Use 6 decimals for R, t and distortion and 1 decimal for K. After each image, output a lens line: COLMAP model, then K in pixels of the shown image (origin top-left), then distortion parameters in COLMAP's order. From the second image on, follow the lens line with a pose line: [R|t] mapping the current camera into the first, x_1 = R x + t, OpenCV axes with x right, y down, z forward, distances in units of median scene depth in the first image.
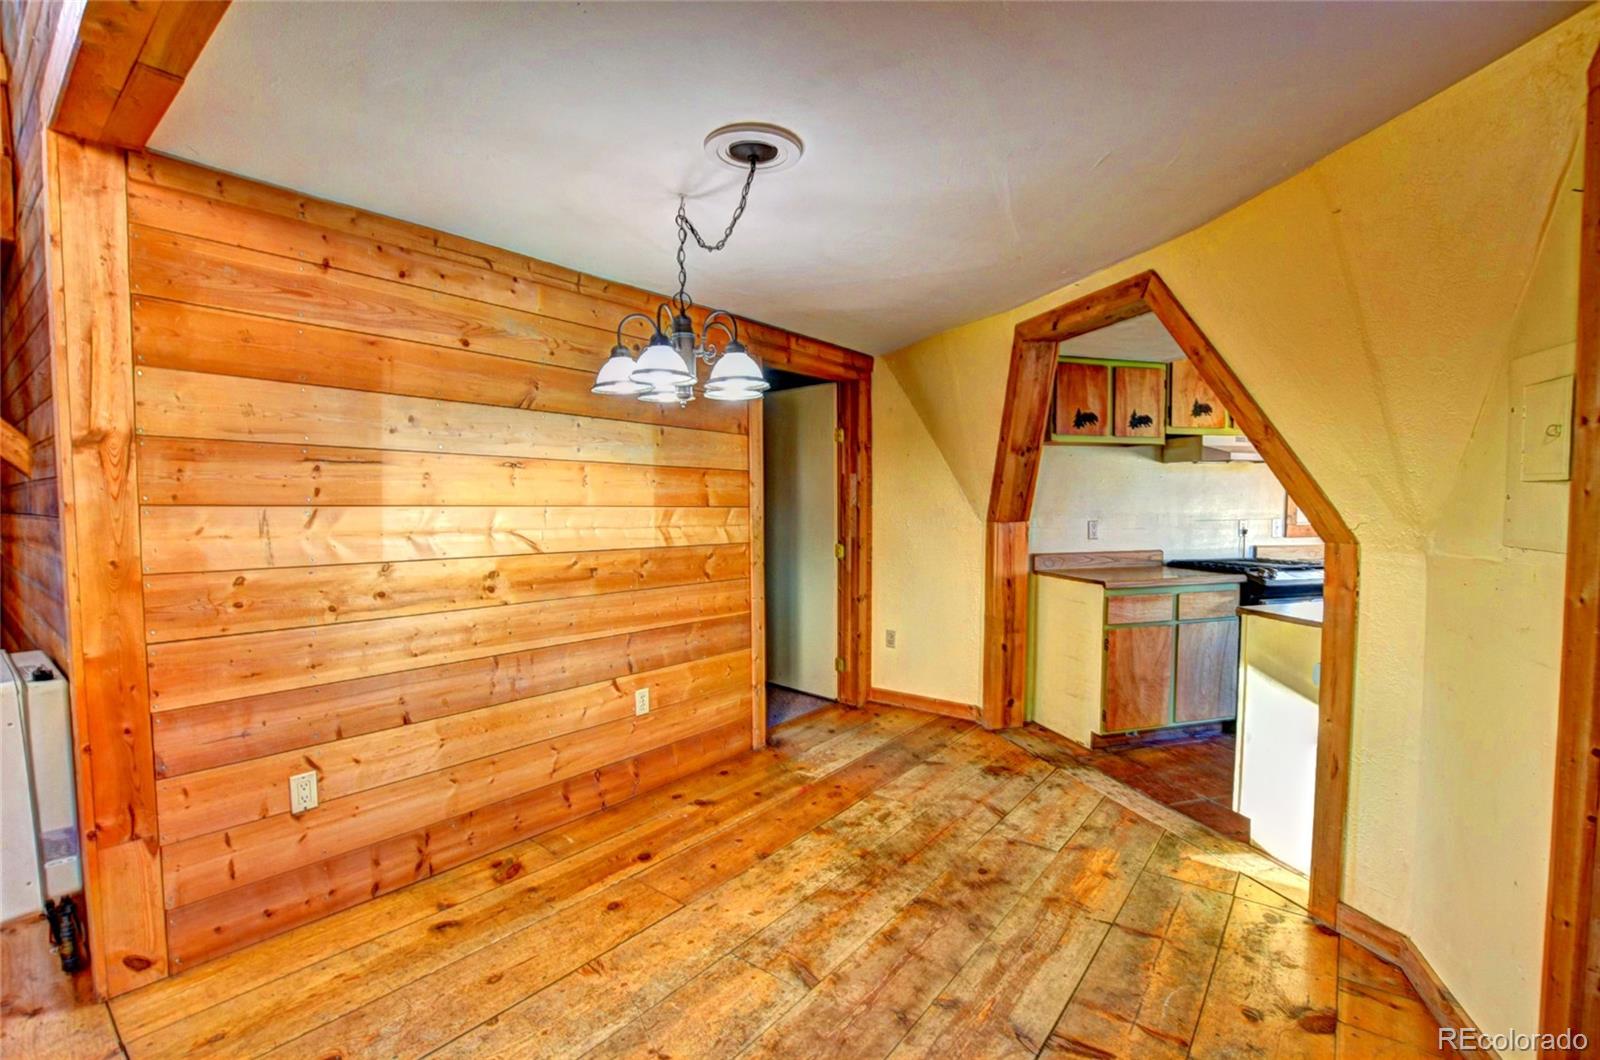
lens RADIAL K [[717.1, 0, 802.3], [0, 717.1, 534.8], [0, 0, 1]] dist [-0.018286, 0.000282]
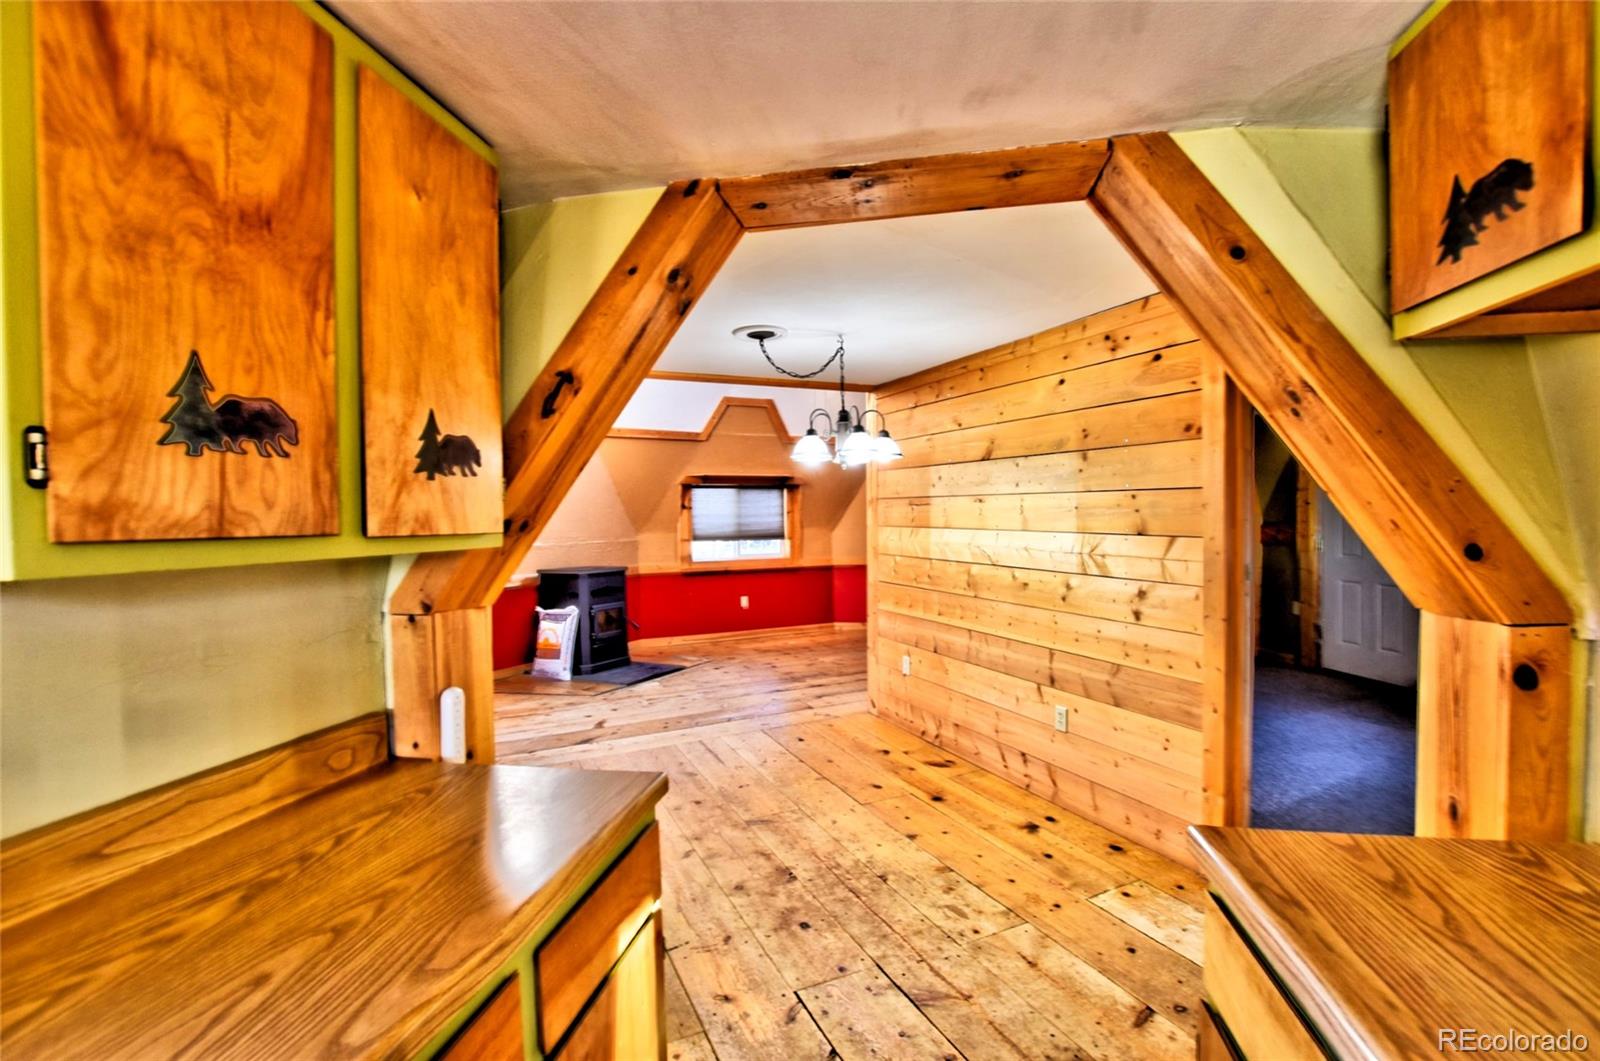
lens RADIAL K [[717.1, 0, 802.3], [0, 717.1, 535.3], [0, 0, 1]] dist [-0.018286, 0.000282]
pose [[-0.456681, 0.029905, -0.889128, 0.725942], [-0.028606, 0.998424, 0.048275, -0.061228], [0.889171, 0.047481, -0.455106, 0.941653]]
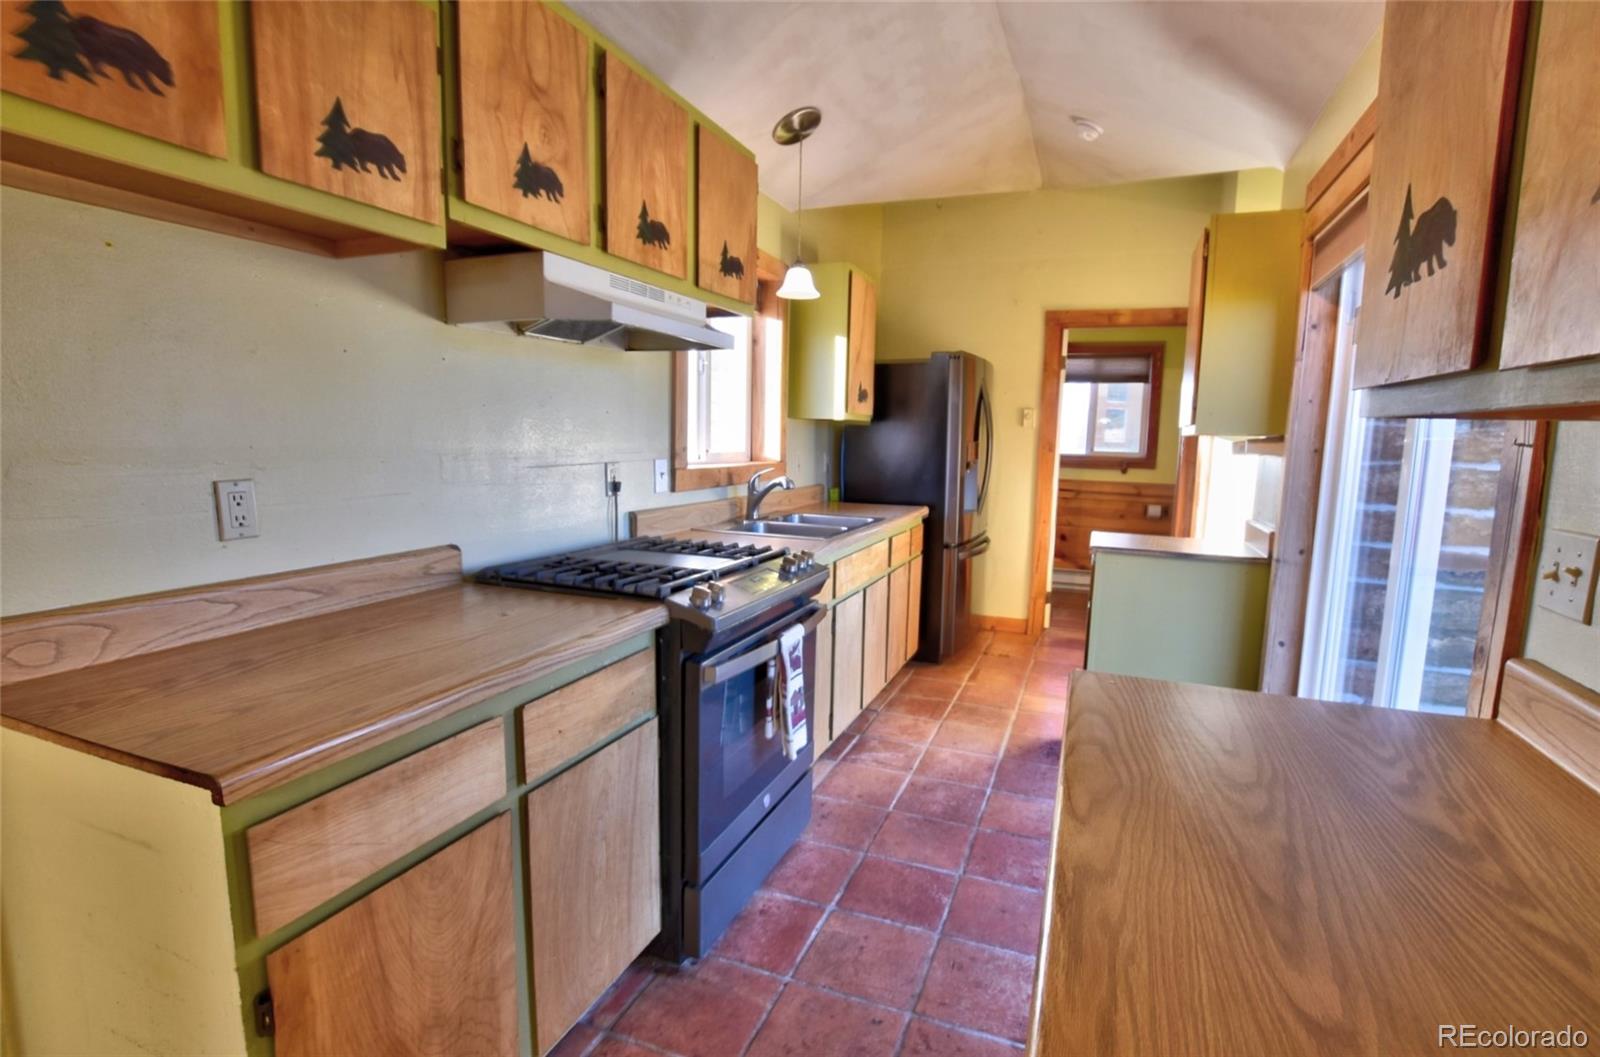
lens RADIAL K [[717.1, 0, 802.3], [0, 717.1, 533.3], [0, 0, 1]] dist [-0.018286, 0.000282]
pose [[0.605842, -0.094757, 0.789922, 0.352804], [0.015142, 0.994075, 0.107634, -0.029059], [-0.795441, -0.053249, 0.603687, 0.699848]]
